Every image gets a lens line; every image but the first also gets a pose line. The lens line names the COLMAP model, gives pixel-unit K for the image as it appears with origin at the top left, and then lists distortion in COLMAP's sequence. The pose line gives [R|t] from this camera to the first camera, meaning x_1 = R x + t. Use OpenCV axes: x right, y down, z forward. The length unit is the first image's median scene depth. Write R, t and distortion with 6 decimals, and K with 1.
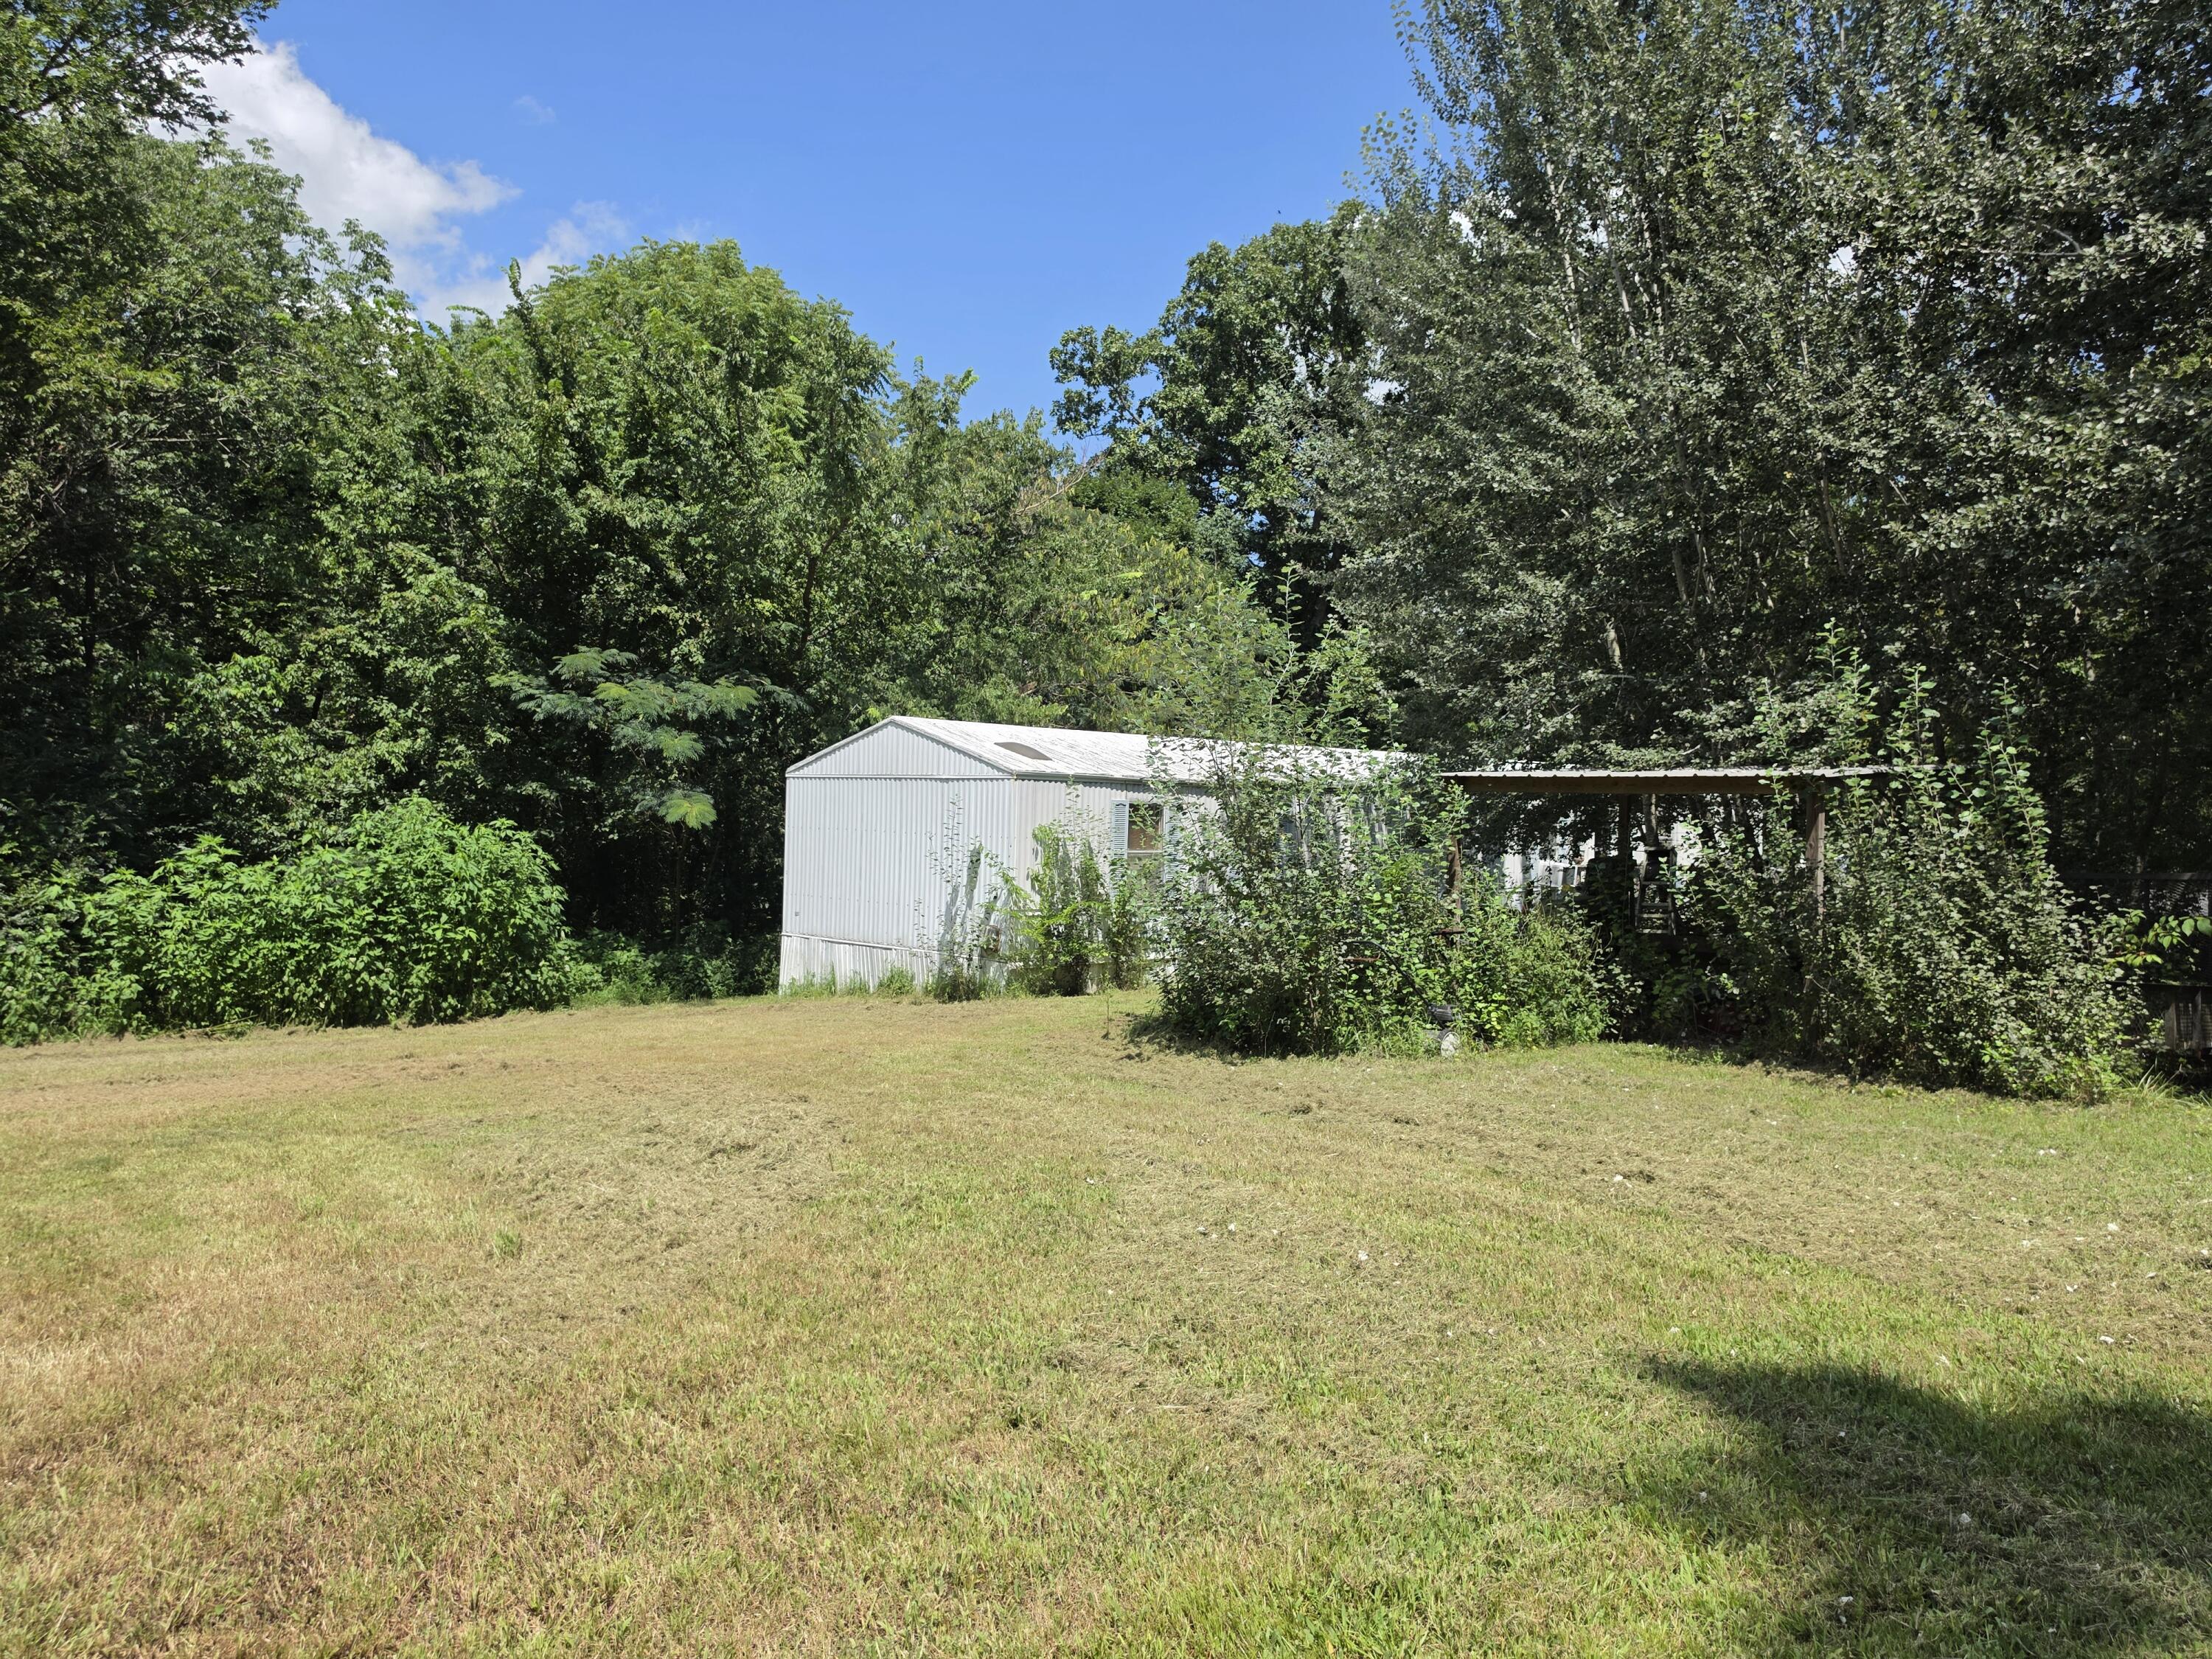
lens RADIAL K [[1554.0, 0, 1104.0], [0, 1554.0, 832.9], [0, 0, 1]] dist [0.051593, -0.049763]
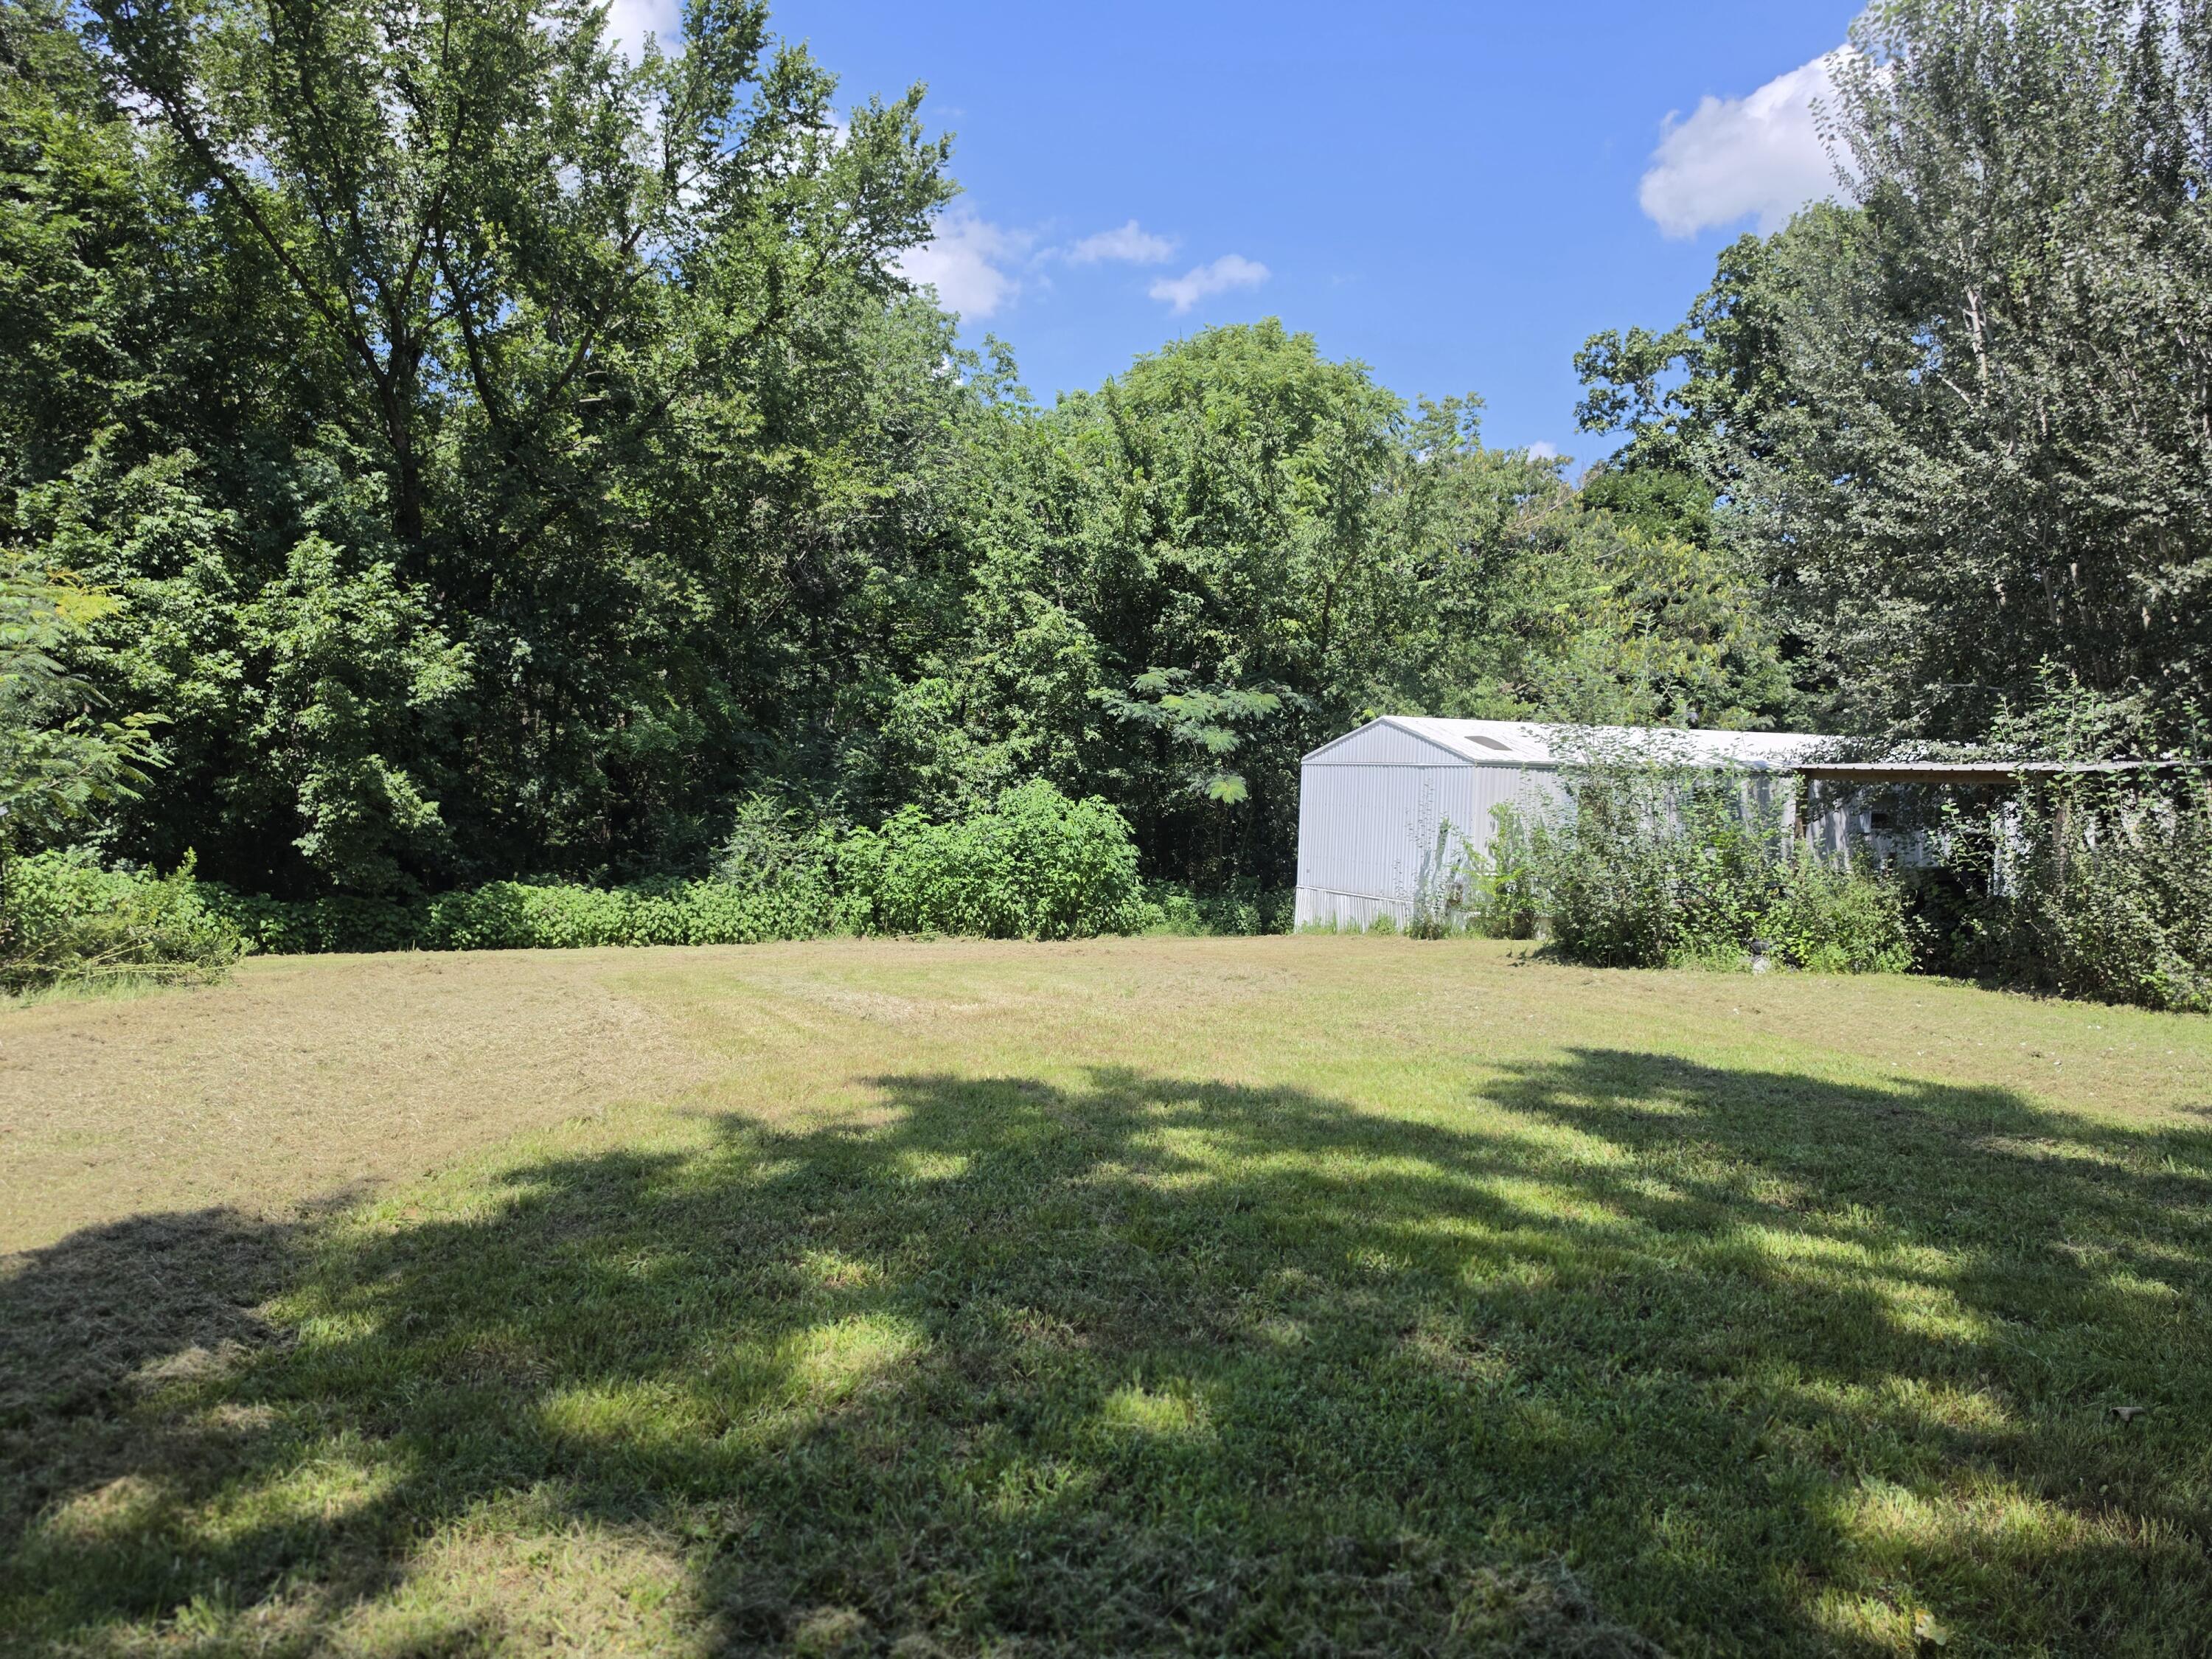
lens RADIAL K [[1554.0, 0, 1098.3], [0, 1554.0, 832.7], [0, 0, 1]] dist [0.051593, -0.049763]
pose [[0.938860, 0.016722, -0.343894, 0.079012], [-0.011935, 0.999800, 0.016031, 0.002149], [0.344093, -0.010947, 0.938872, -0.257018]]
